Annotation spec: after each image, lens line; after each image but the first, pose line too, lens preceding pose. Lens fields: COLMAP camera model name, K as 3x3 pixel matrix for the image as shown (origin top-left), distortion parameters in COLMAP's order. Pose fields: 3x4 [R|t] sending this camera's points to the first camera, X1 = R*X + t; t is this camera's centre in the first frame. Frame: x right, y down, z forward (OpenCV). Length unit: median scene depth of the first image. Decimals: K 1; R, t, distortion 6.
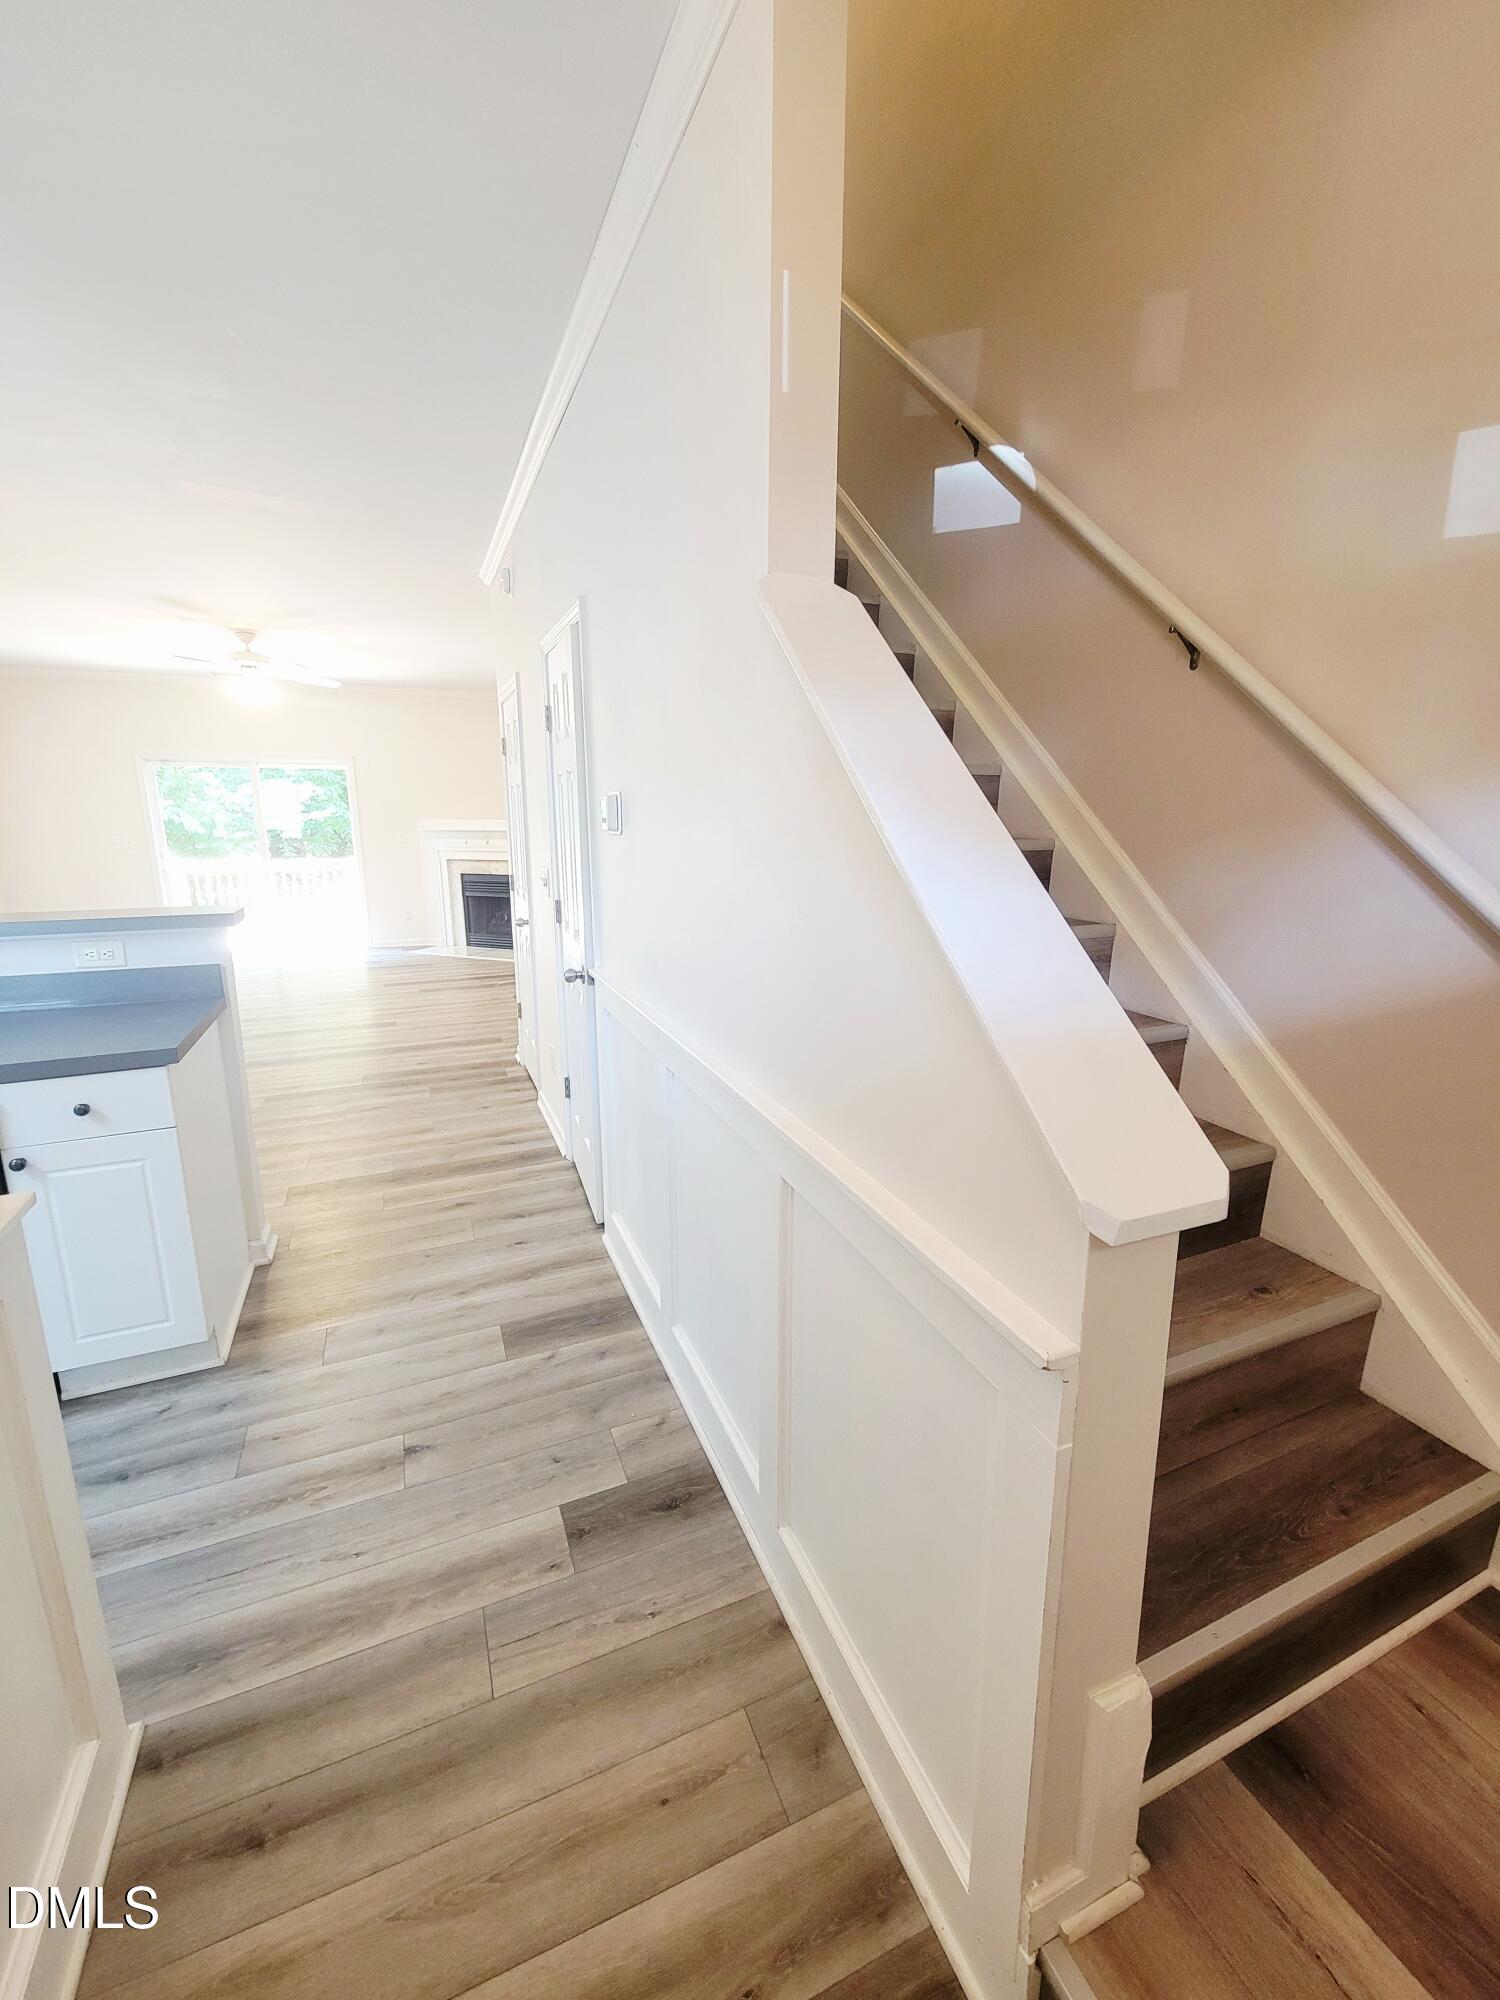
lens RADIAL K [[814.4, 0, 745.3], [0, 814.4, 985.7], [0, 0, 1]] dist [0.006098, -0.005351]
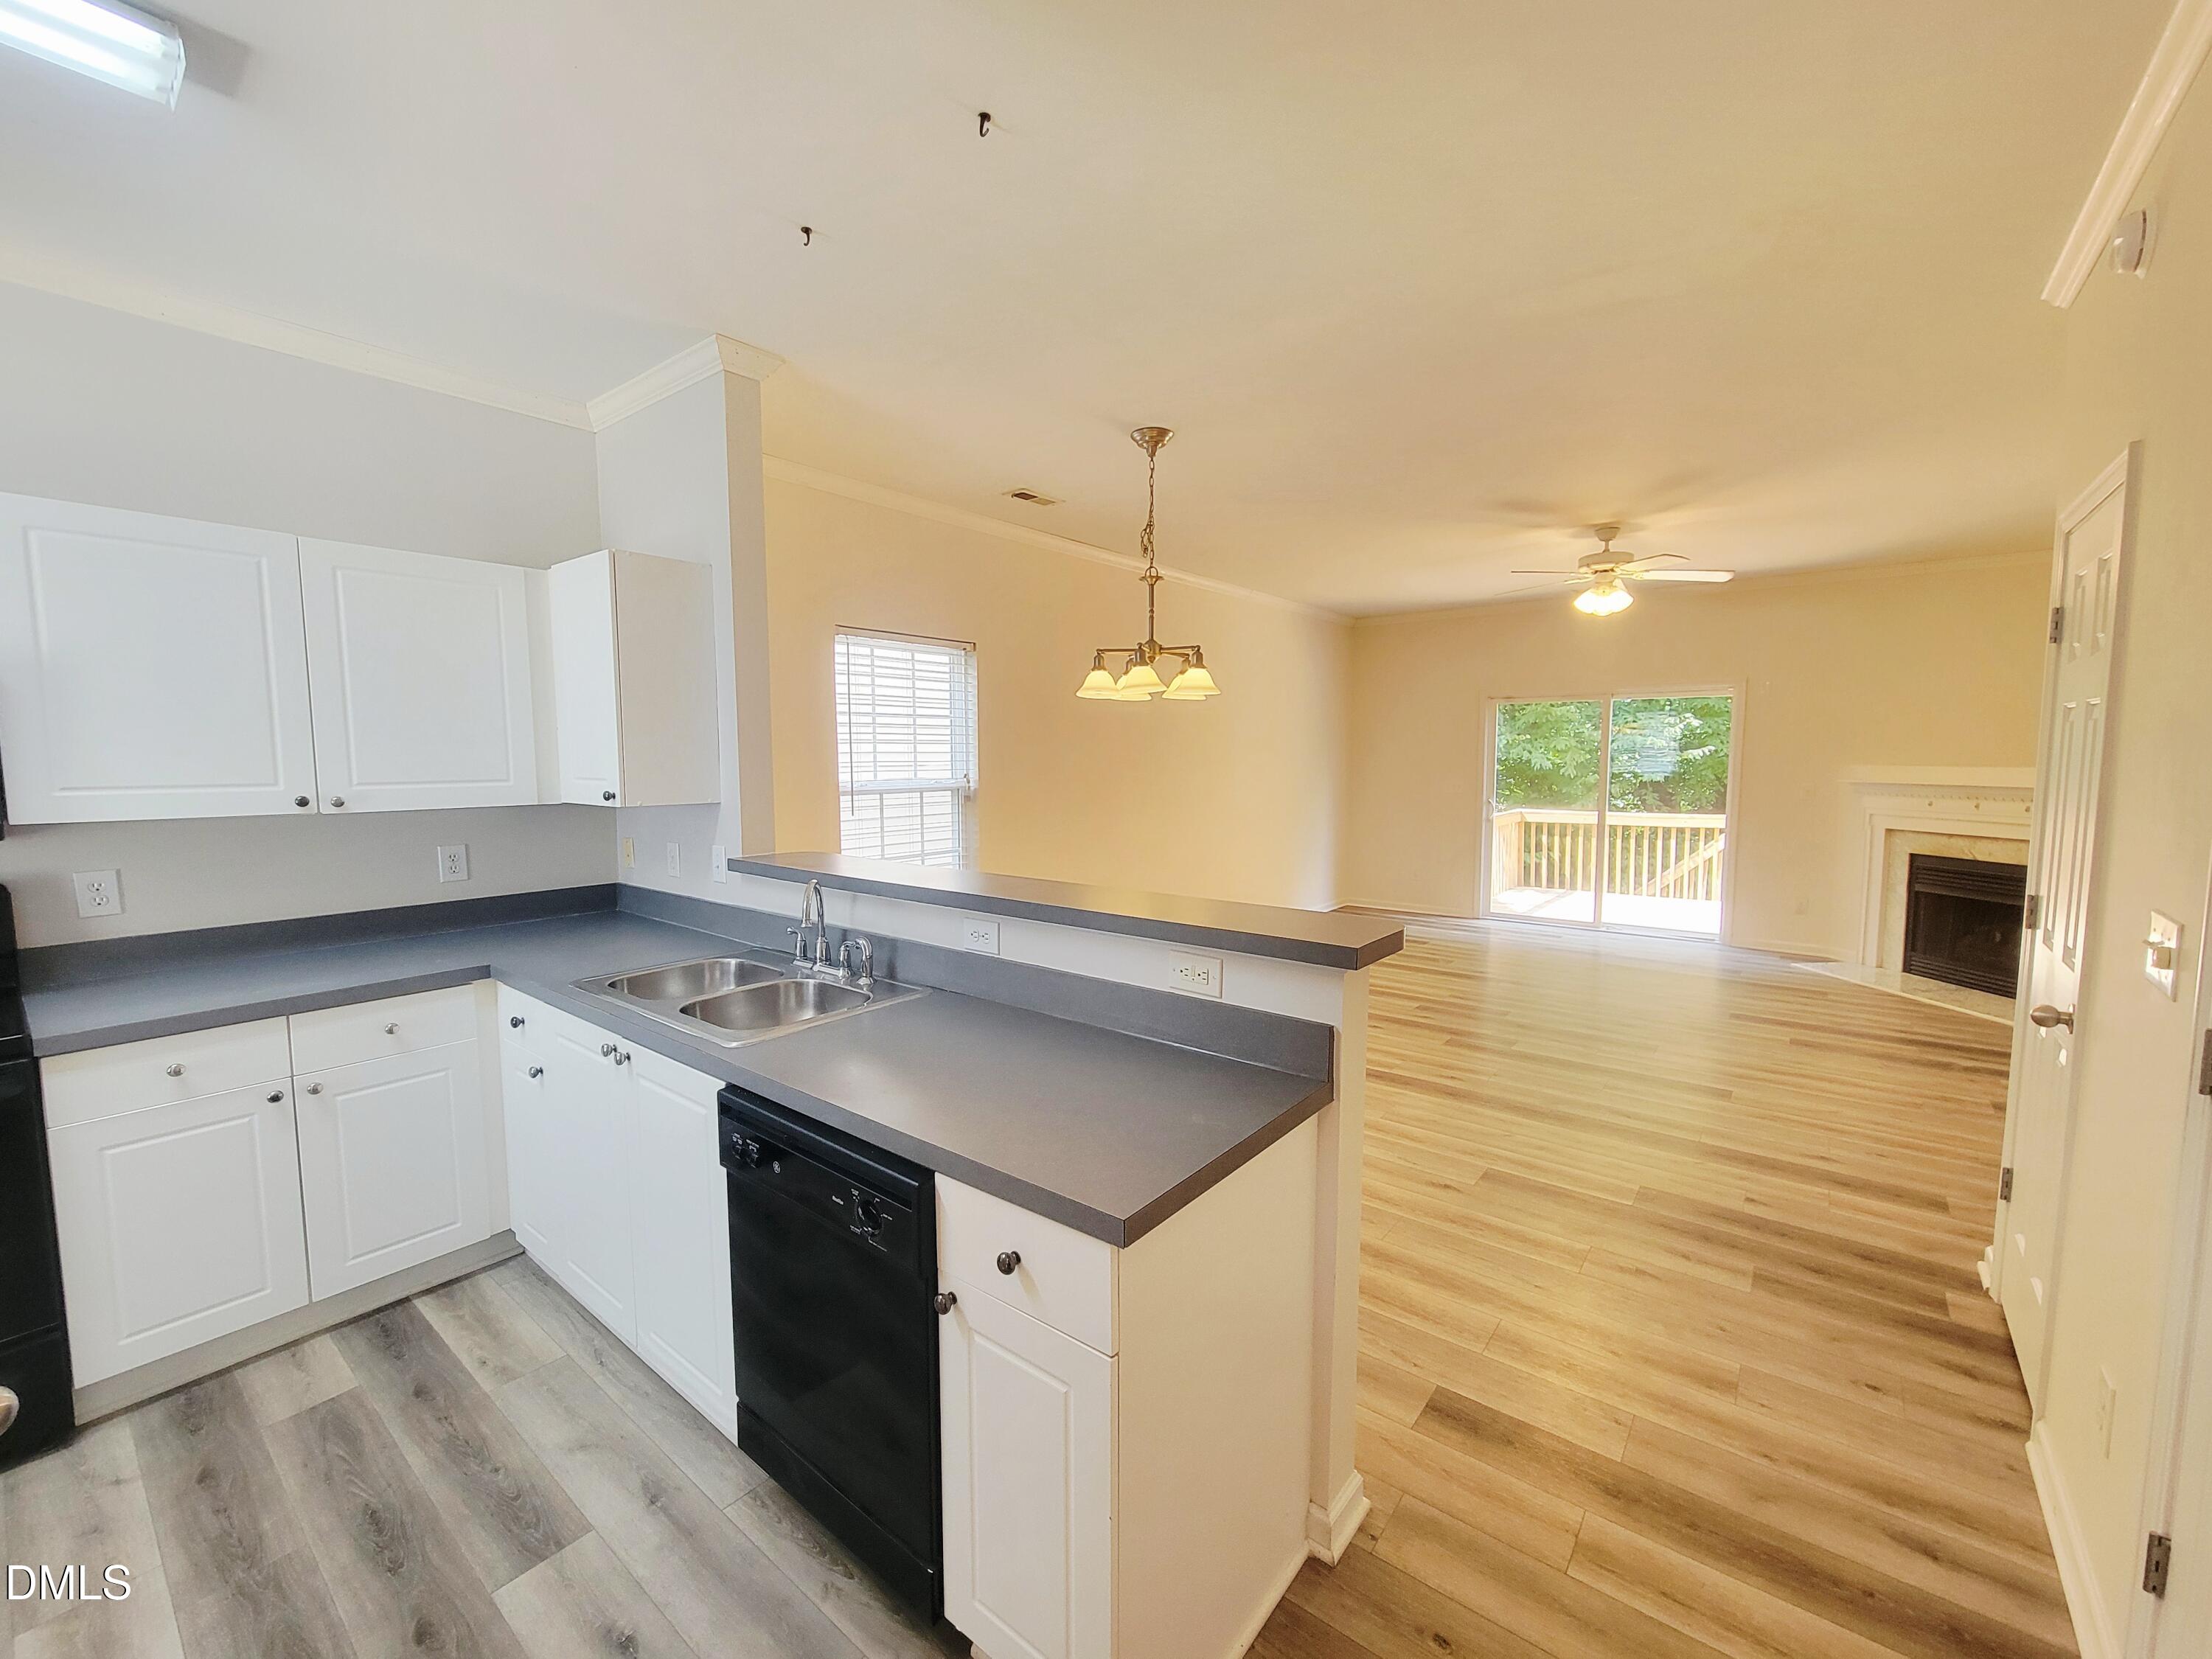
lens RADIAL K [[900.7, 0, 1095.0], [0, 900.7, 830.6], [0, 0, 1]] dist [0.006098, -0.005351]
pose [[0.474123, 0.076609, -0.877119, -0.092958], [-0.180226, 0.983558, -0.011515, -0.070343], [0.861816, 0.163539, 0.480134, 0.286595]]
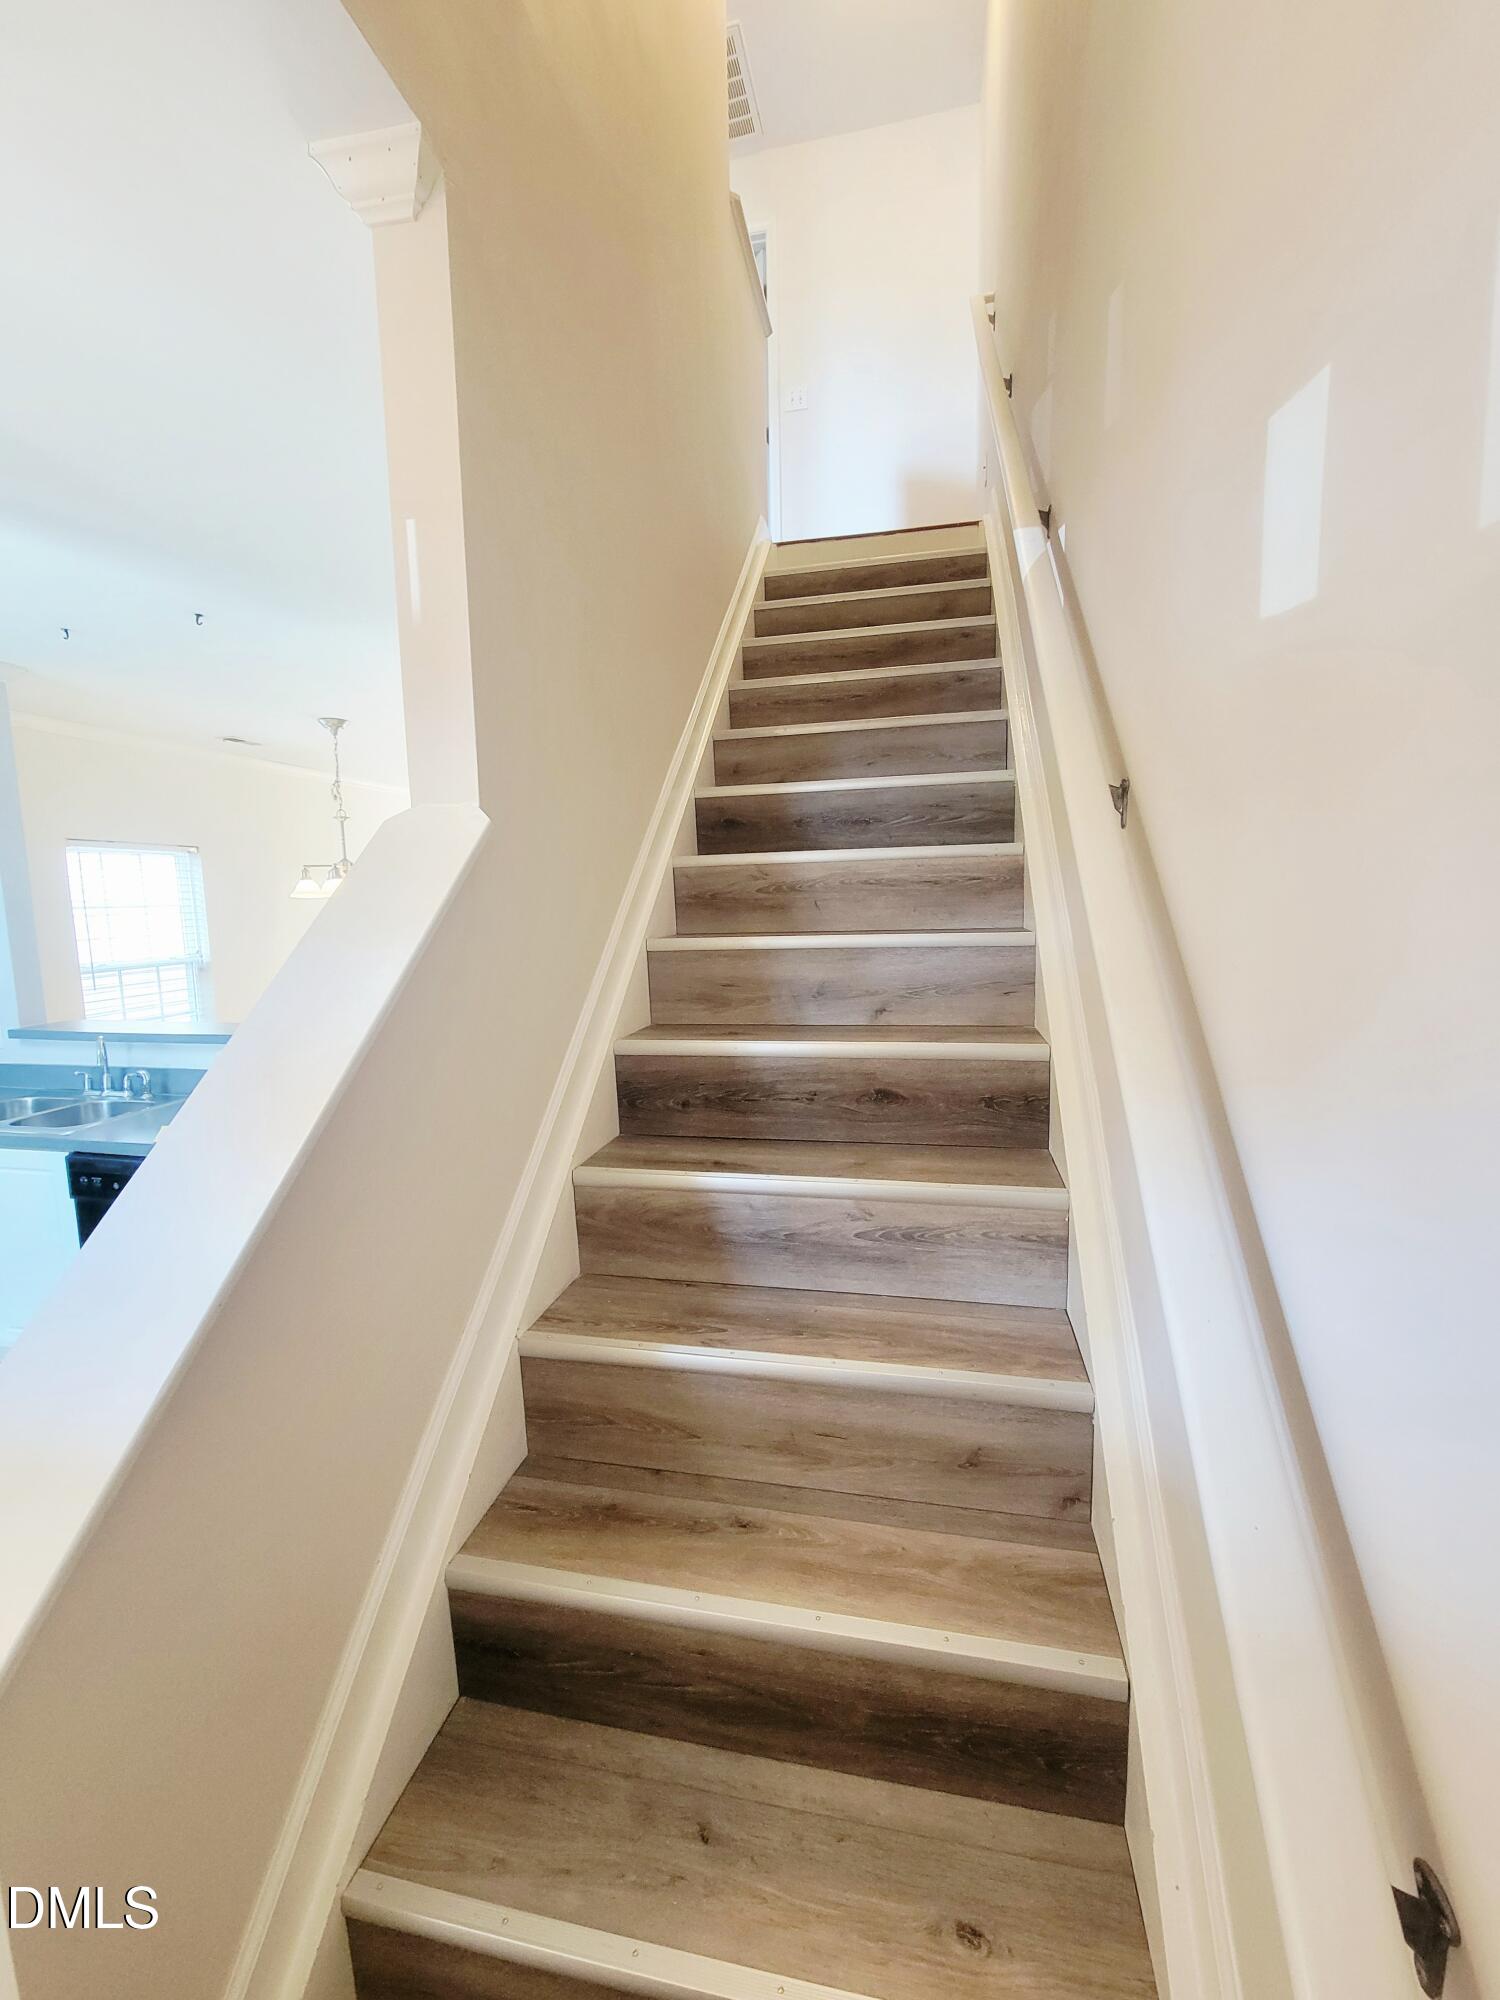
lens RADIAL K [[814.4, 0, 748.7], [0, 814.4, 986.5], [0, 0, 1]] dist [0.006098, -0.005351]
pose [[0.820227, 0.049517, -0.569891, 0.261421], [-0.098571, 0.993579, -0.055541, -0.080816], [0.563482, 0.101731, 0.819841, 0.127908]]
